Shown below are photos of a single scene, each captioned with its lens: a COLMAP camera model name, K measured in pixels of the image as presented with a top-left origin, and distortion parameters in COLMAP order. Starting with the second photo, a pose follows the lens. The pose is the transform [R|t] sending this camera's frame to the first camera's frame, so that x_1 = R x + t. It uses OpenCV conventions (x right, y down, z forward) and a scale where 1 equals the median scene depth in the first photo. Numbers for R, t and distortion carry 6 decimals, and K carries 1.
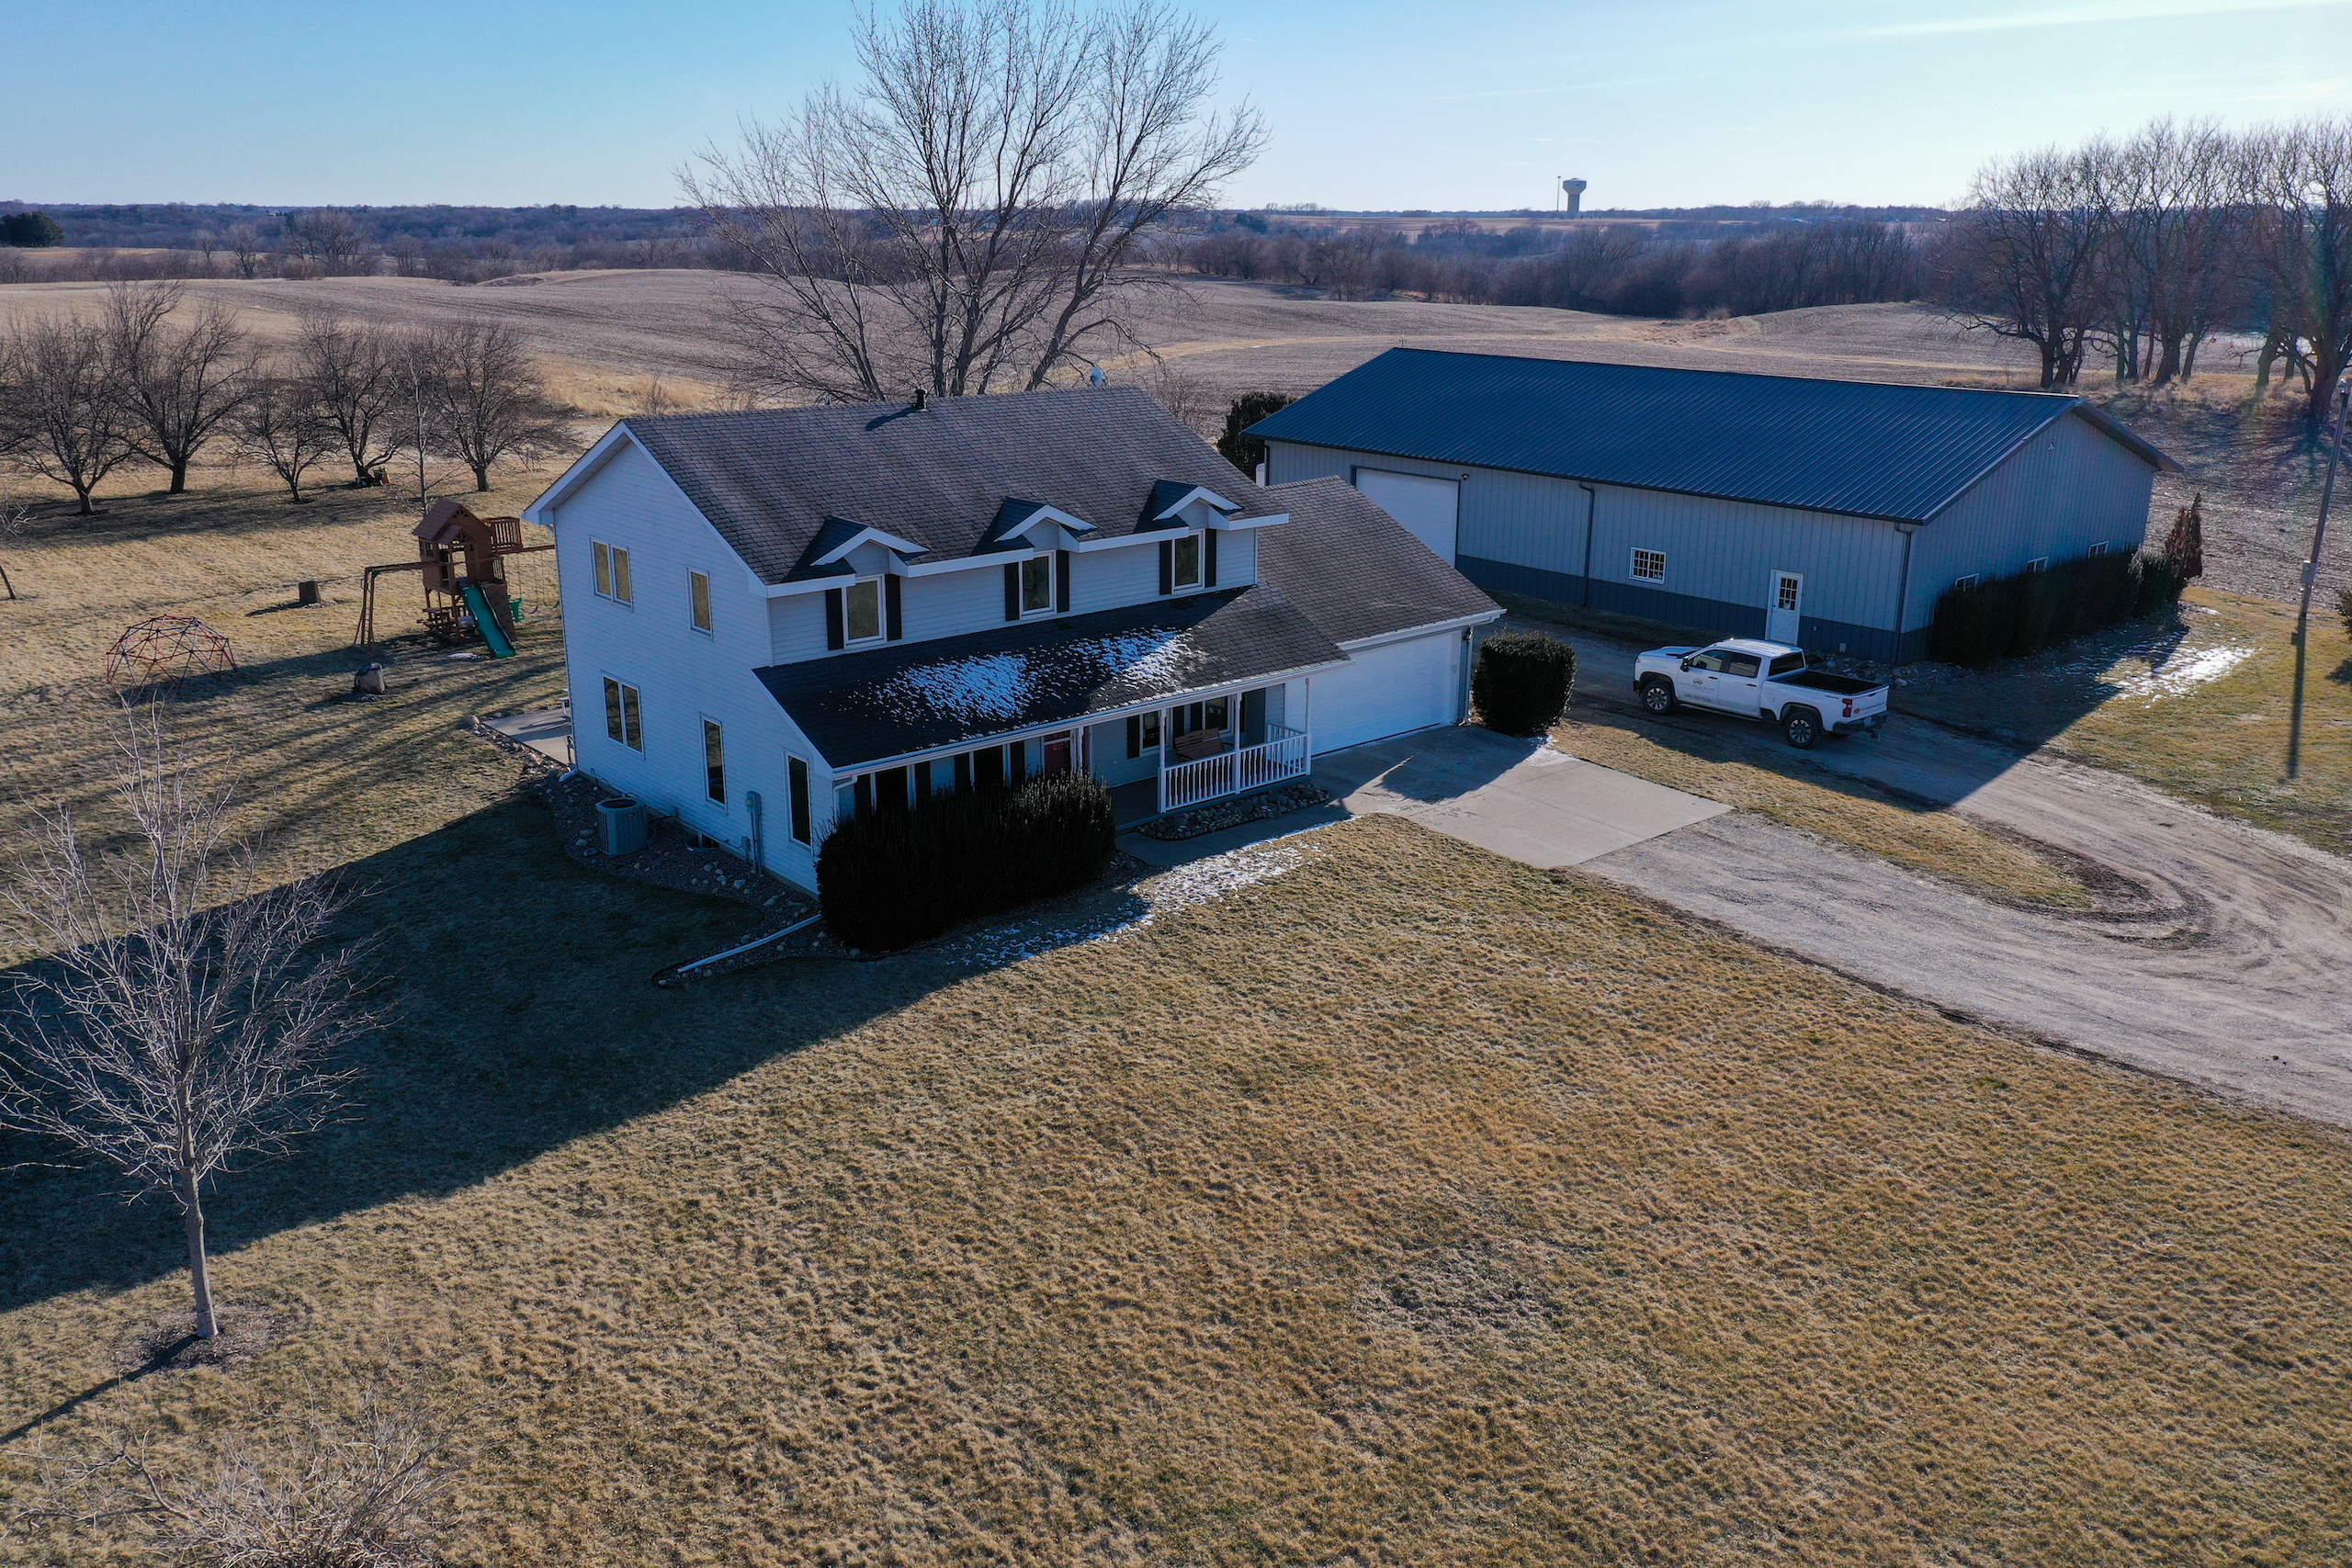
lens RADIAL K [[1859.8, 0, 1181.4], [0, 1859.8, 784.4], [0, 0, 1]] dist [0.001771, 0.008065]
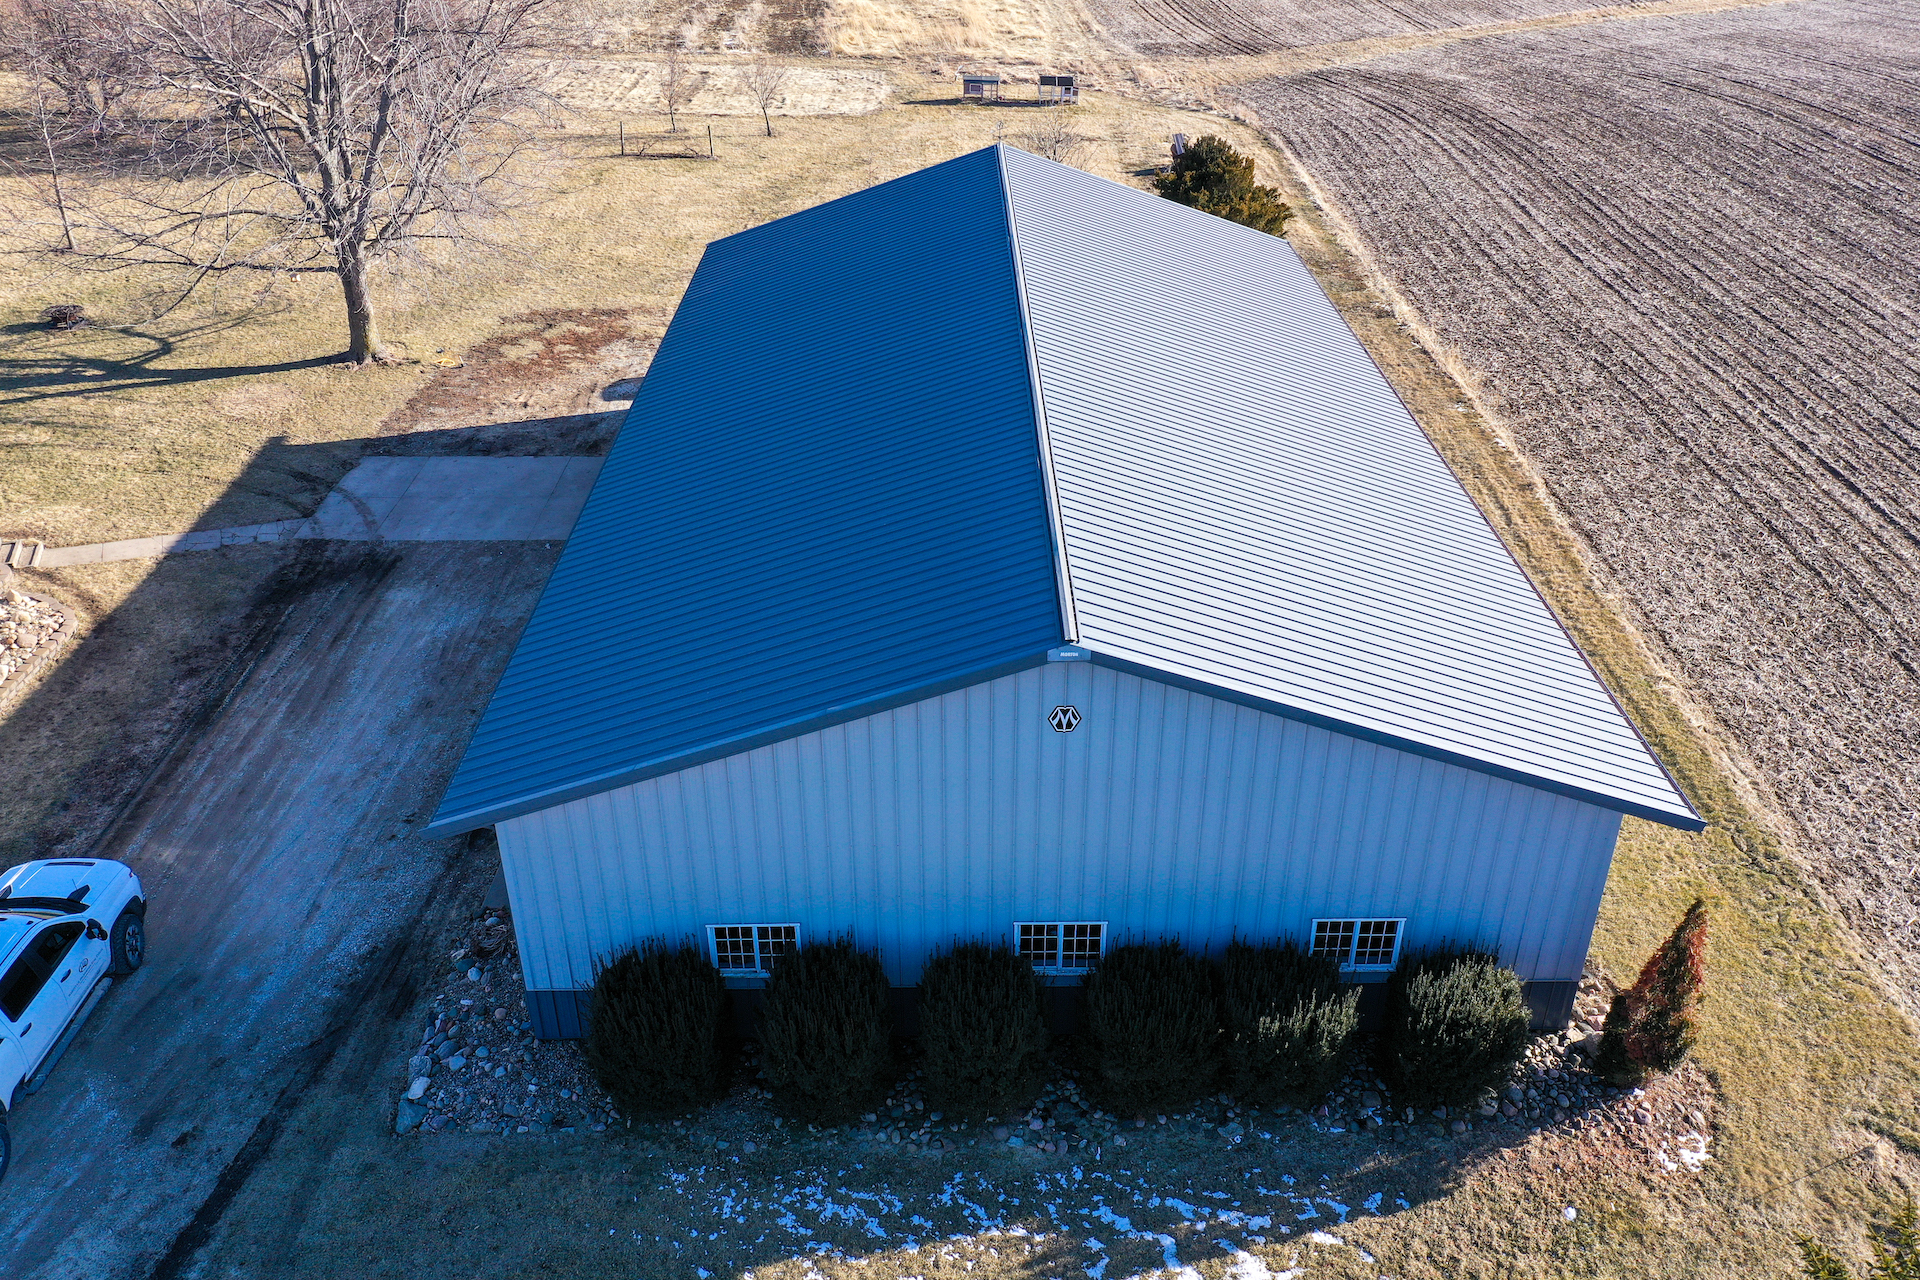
lens RADIAL K [[1518.4, 0, 964.4], [0, 1518.4, 640.3], [0, 0, 1]] dist [0.001771, 0.008065]
pose [[0.761853, 0.322252, -0.561902, 0.917148], [-0.187702, 0.940078, 0.284641, -0.420079], [0.619958, -0.111384, 0.776689, 1.023855]]
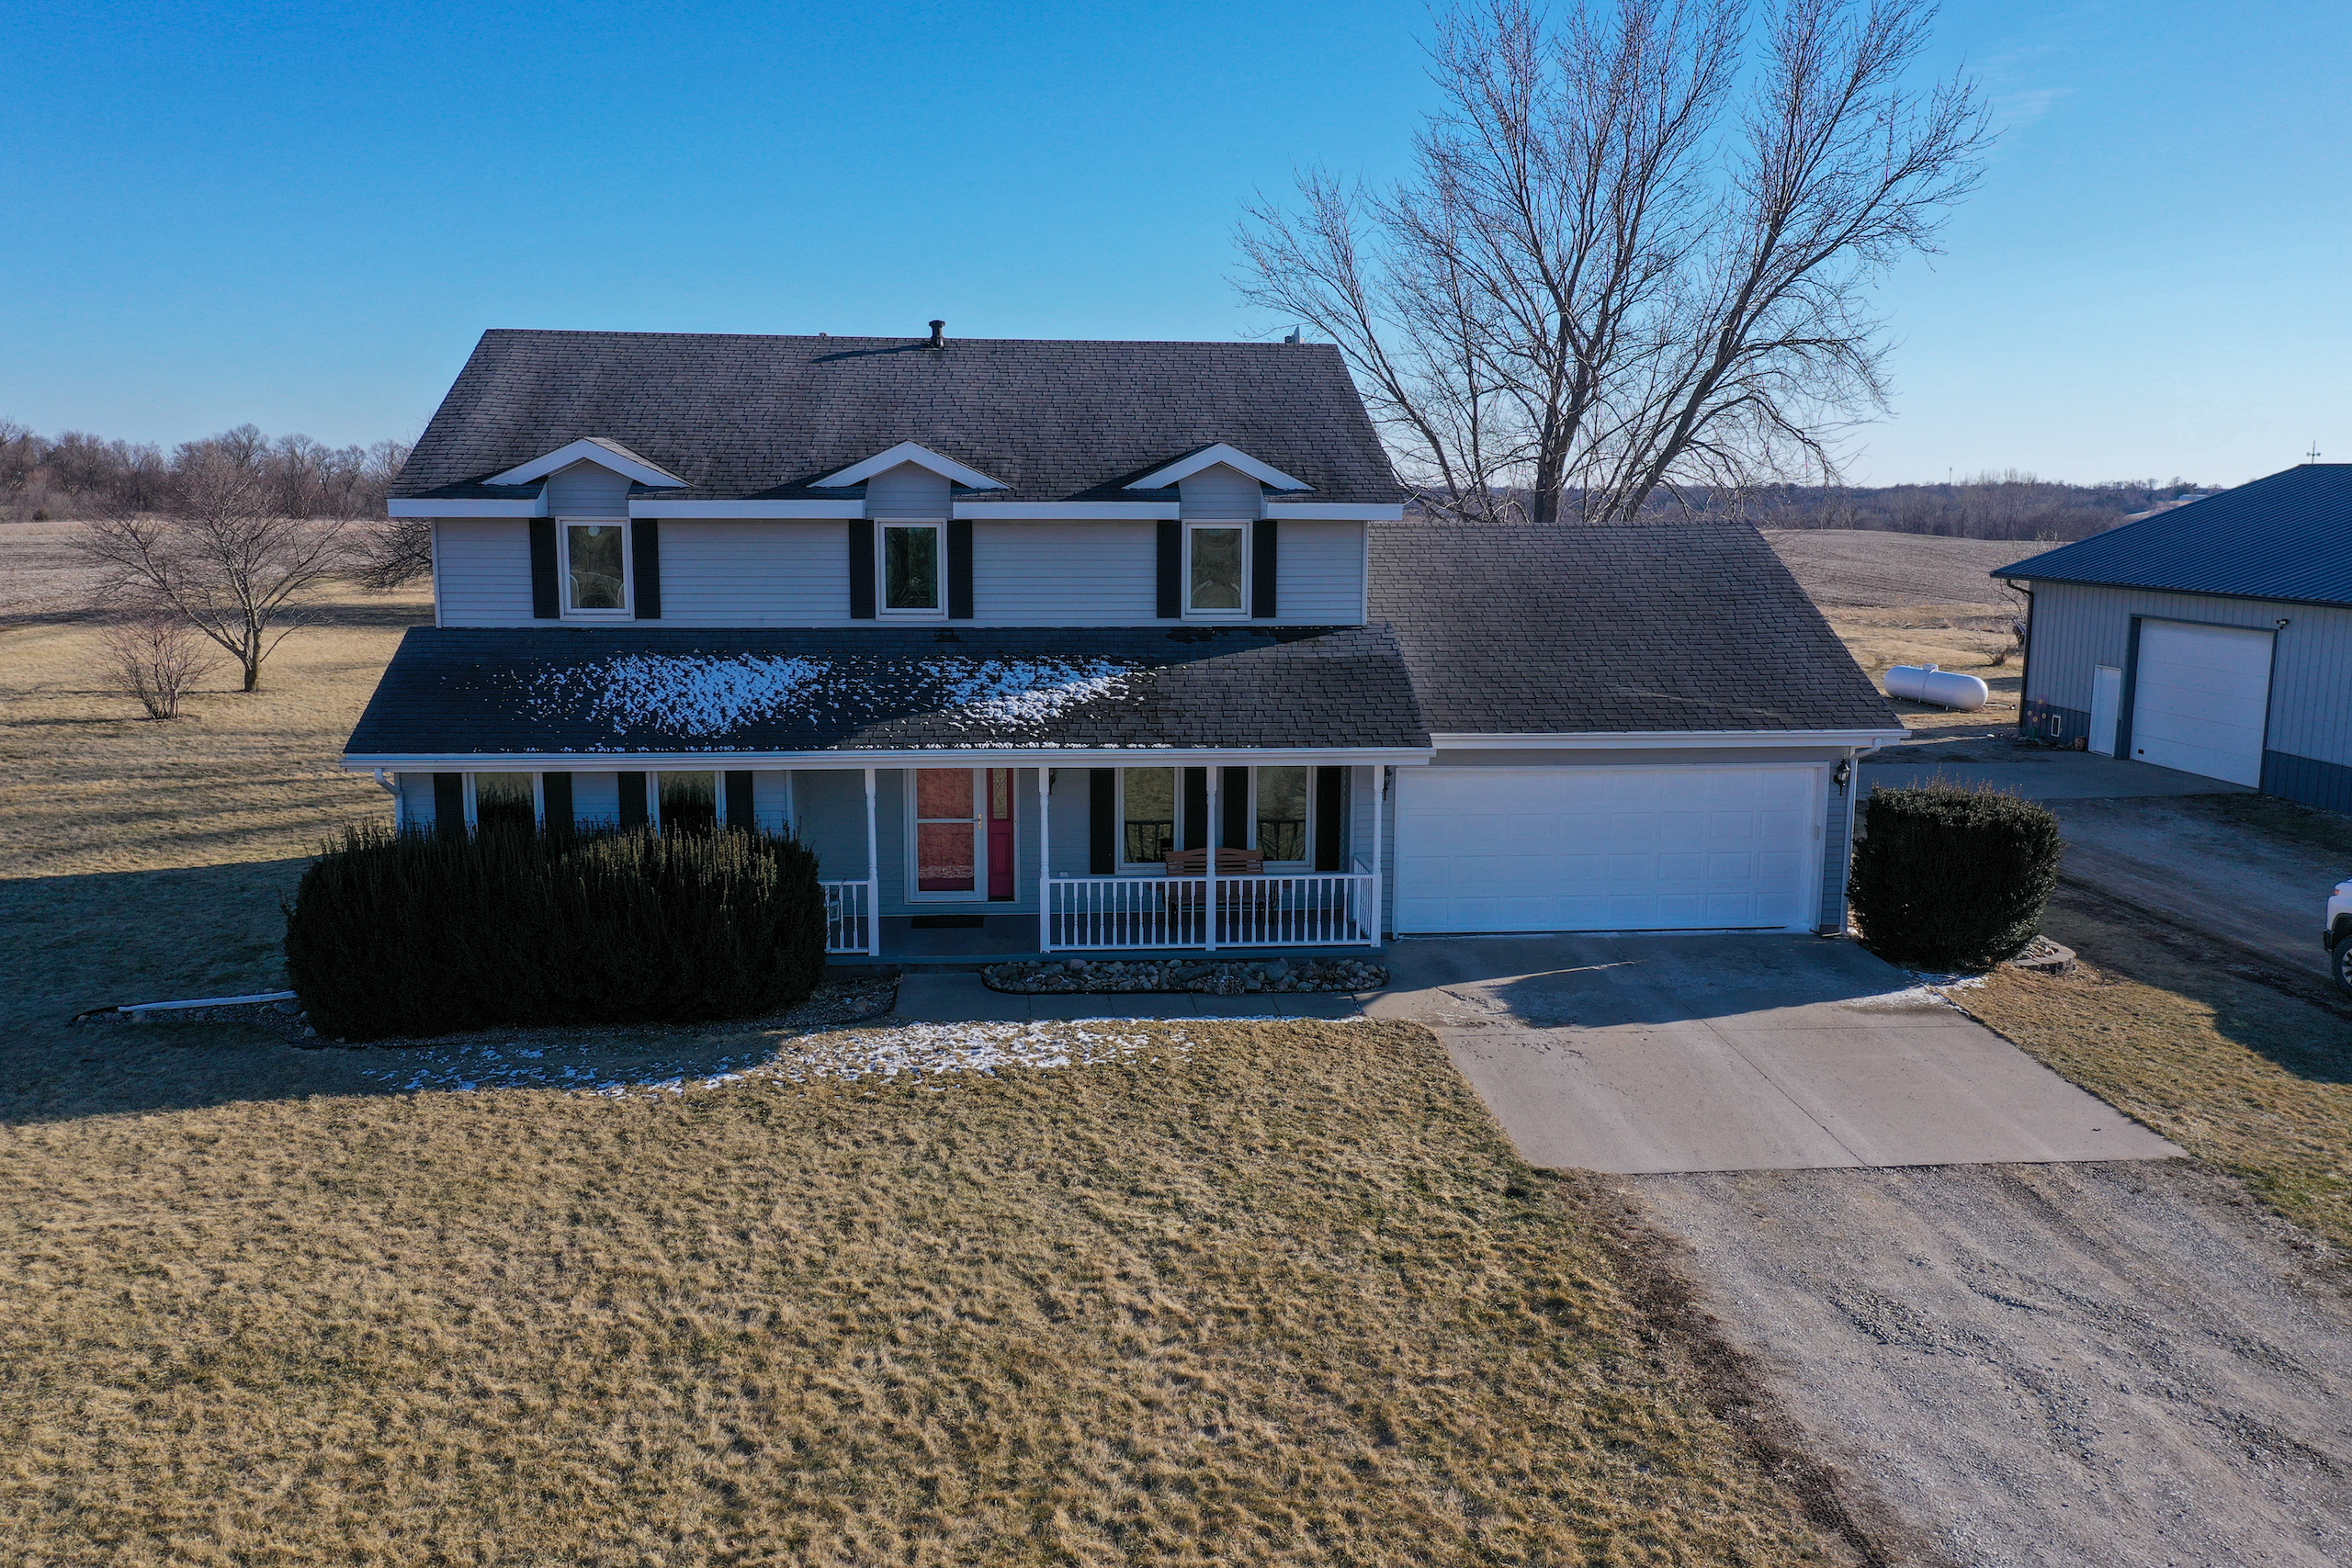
lens RADIAL K [[1859.8, 0, 1181.4], [0, 1859.8, 784.4], [0, 0, 1]] dist [0.001771, 0.008065]
pose [[0.811395, 0.091728, -0.577255, 0.353067], [-0.173719, 0.980827, -0.088323, 0.006839], [0.558086, 0.171945, 0.811773, 0.496815]]
